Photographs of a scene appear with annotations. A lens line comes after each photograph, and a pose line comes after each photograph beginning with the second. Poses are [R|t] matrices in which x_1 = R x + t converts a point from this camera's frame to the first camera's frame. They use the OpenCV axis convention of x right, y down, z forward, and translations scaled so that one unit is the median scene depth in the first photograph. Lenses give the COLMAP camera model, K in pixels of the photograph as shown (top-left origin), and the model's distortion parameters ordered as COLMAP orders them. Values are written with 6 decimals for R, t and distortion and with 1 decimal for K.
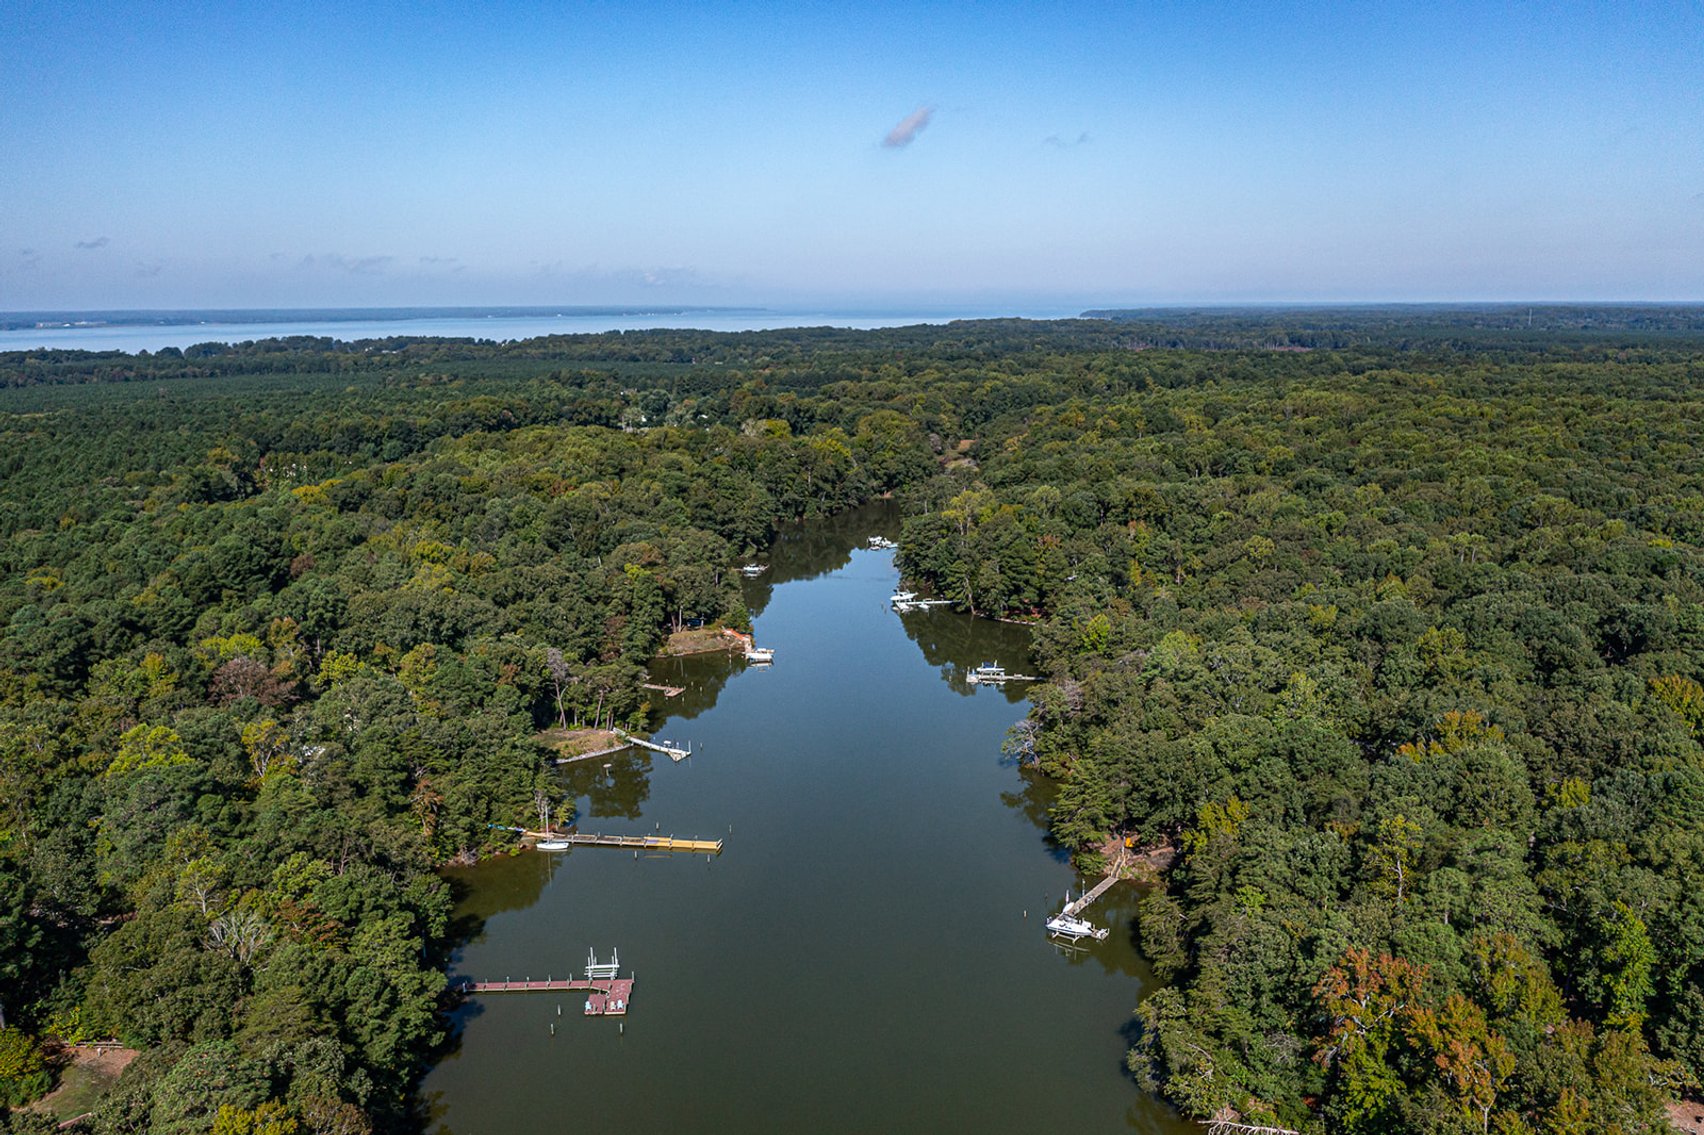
lens RADIAL K [[1344.9, 0, 852.7], [0, 1344.9, 576.1], [0, 0, 1]] dist [-0.022004, 0.014436]
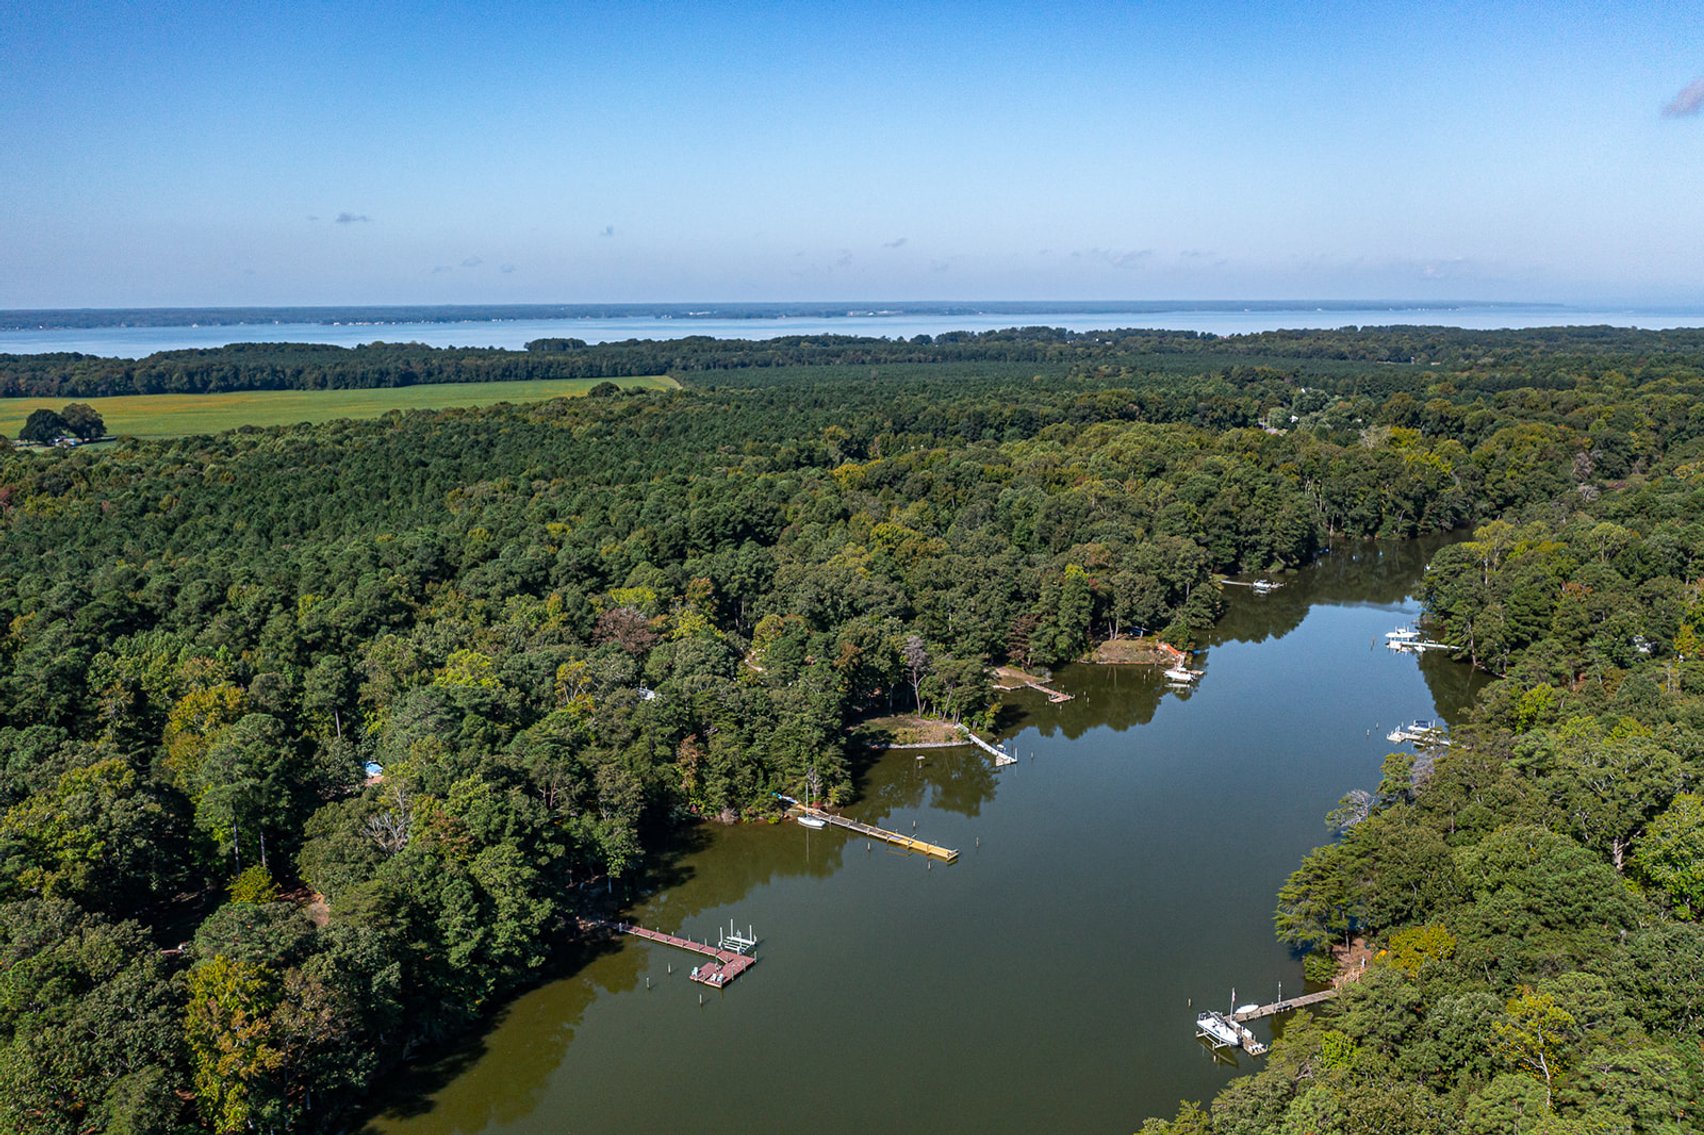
lens RADIAL K [[1344.9, 0, 854.4], [0, 1344.9, 571.6], [0, 0, 1]] dist [-0.022004, 0.014436]
pose [[0.853851, 0.105779, -0.509657, 0.172876], [-0.104954, 0.994010, 0.030473, -0.014617], [0.509827, 0.027471, 0.859838, 0.064952]]
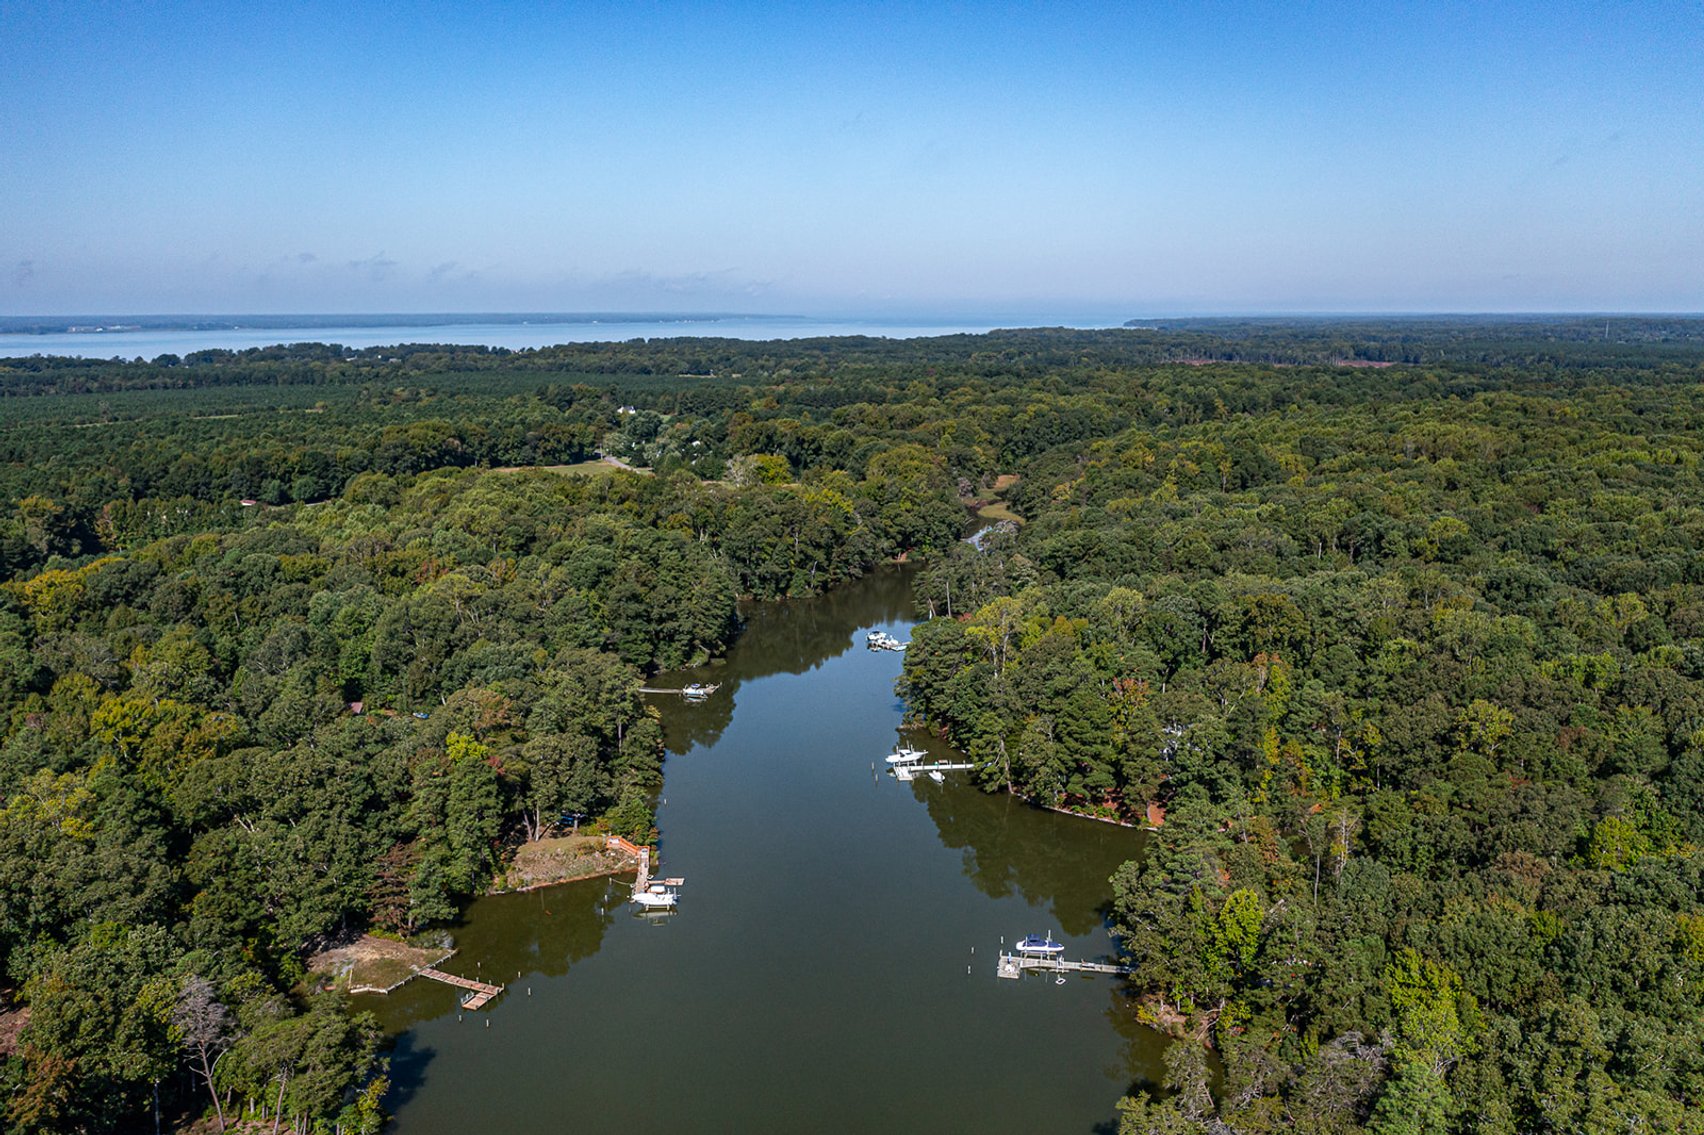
lens RADIAL K [[1344.9, 0, 846.5], [0, 1344.9, 578.3], [0, 0, 1]] dist [-0.022004, 0.014436]
pose [[0.999408, 0.010878, -0.032625, 0.029176], [-0.011009, 0.999932, -0.003839, -0.069133], [0.032581, 0.004196, 0.999460, 0.335155]]
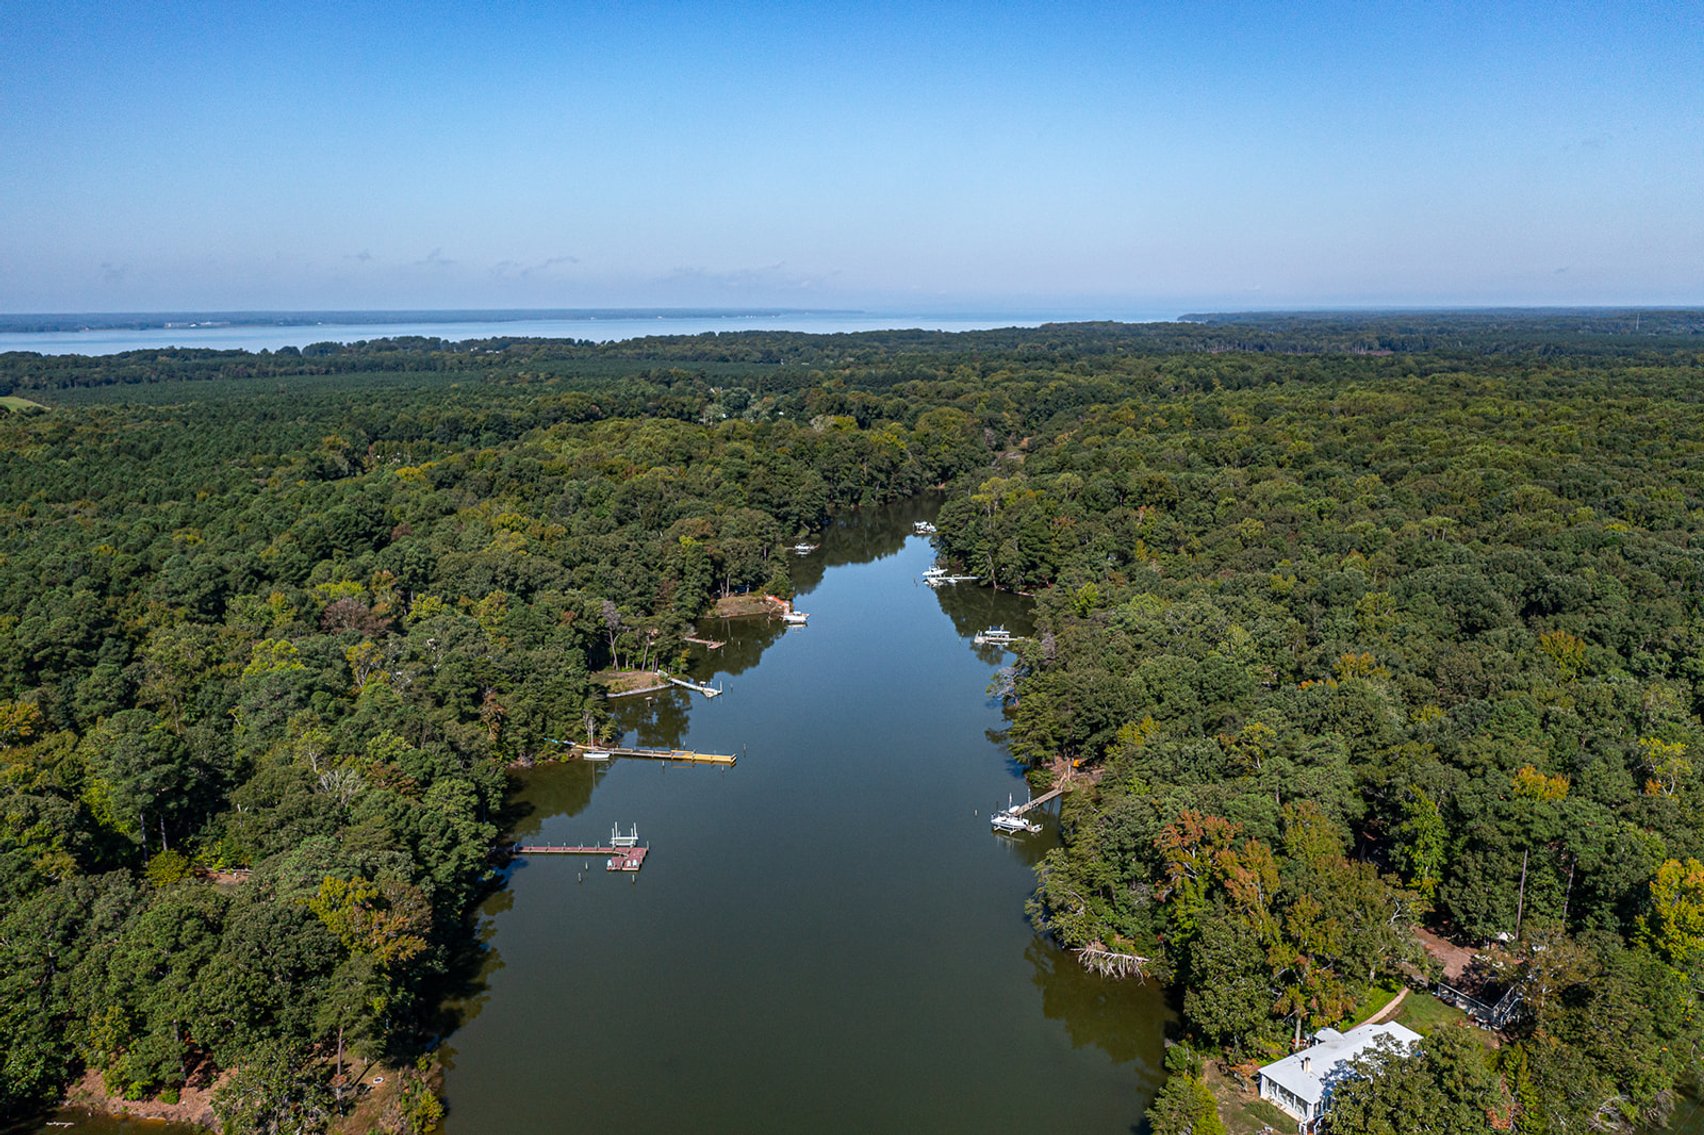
lens RADIAL K [[1344.9, 0, 855.8], [0, 1344.9, 571.1], [0, 0, 1]] dist [-0.022004, 0.014436]
pose [[0.997537, 0.015332, -0.068441, 0.048507], [-0.015711, 0.999864, -0.005005, 0.020741], [0.068355, 0.006067, 0.997643, -0.102095]]
